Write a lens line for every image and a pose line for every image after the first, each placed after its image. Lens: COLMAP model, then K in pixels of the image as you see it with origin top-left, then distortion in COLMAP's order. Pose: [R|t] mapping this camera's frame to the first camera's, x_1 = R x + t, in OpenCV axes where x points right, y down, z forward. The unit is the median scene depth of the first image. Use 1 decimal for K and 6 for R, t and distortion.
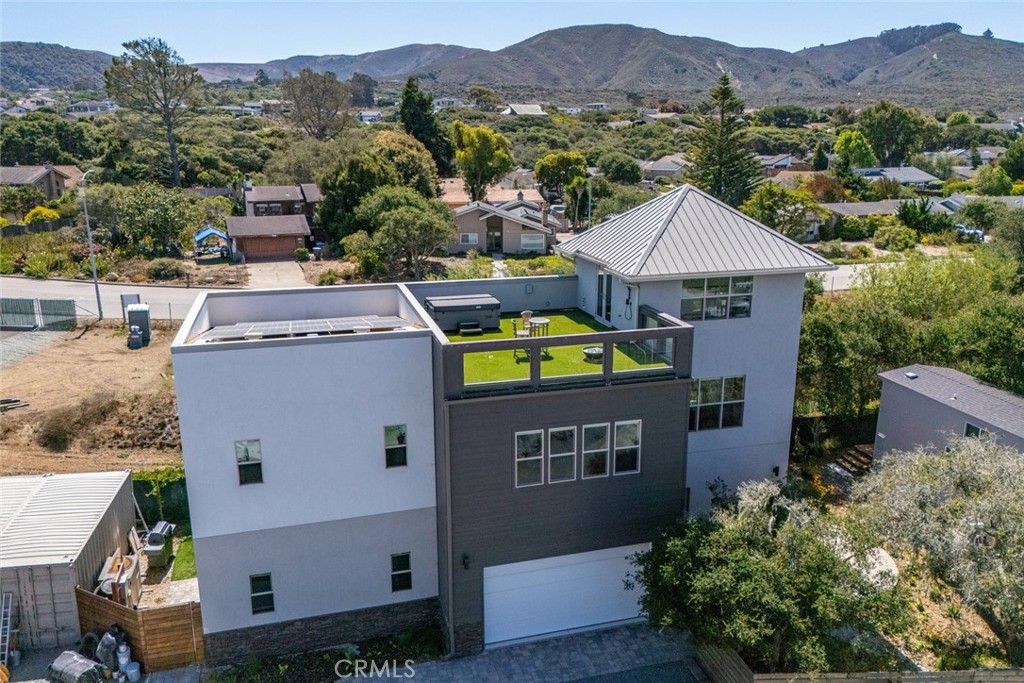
lens RADIAL K [[804.2, 0, 512.0], [0, 804.2, 341.5], [0, 0, 1]] dist [0.070124, -0.069758]
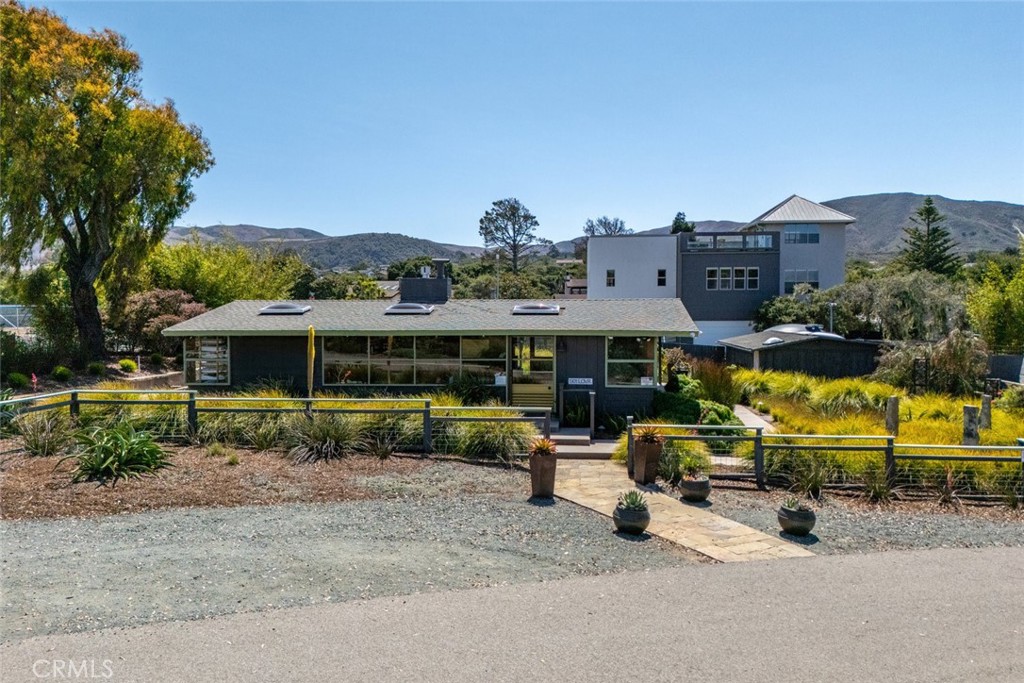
lens RADIAL K [[735.9, 0, 495.7], [0, 735.9, 323.6], [0, 0, 1]] dist [0.060832, -0.041792]
pose [[0.934057, 0.015541, -0.356785, 0.043827], [-0.090334, 0.976845, -0.193944, 0.159466], [0.345509, 0.213385, 0.913833, -0.282047]]
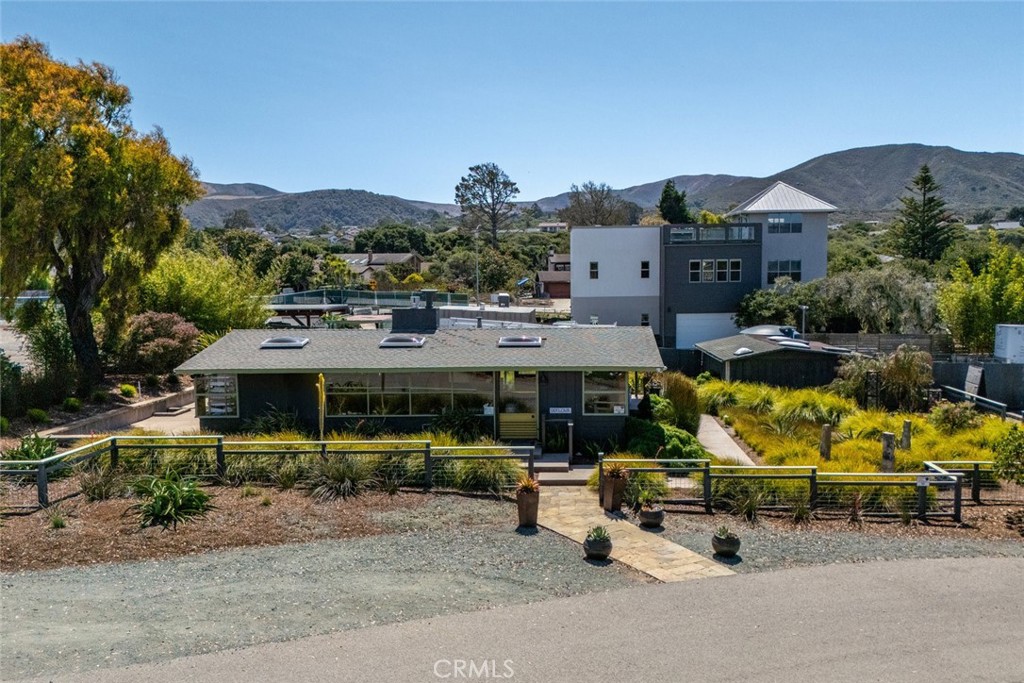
lens RADIAL K [[804.2, 0, 512.0], [0, 804.2, 341.5], [0, 0, 1]] dist [0.070124, -0.069758]
pose [[0.950260, 0.025447, -0.310416, 0.053682], [-0.070907, 0.988160, -0.136059, 0.149259], [0.303278, 0.151302, 0.940814, -0.318461]]
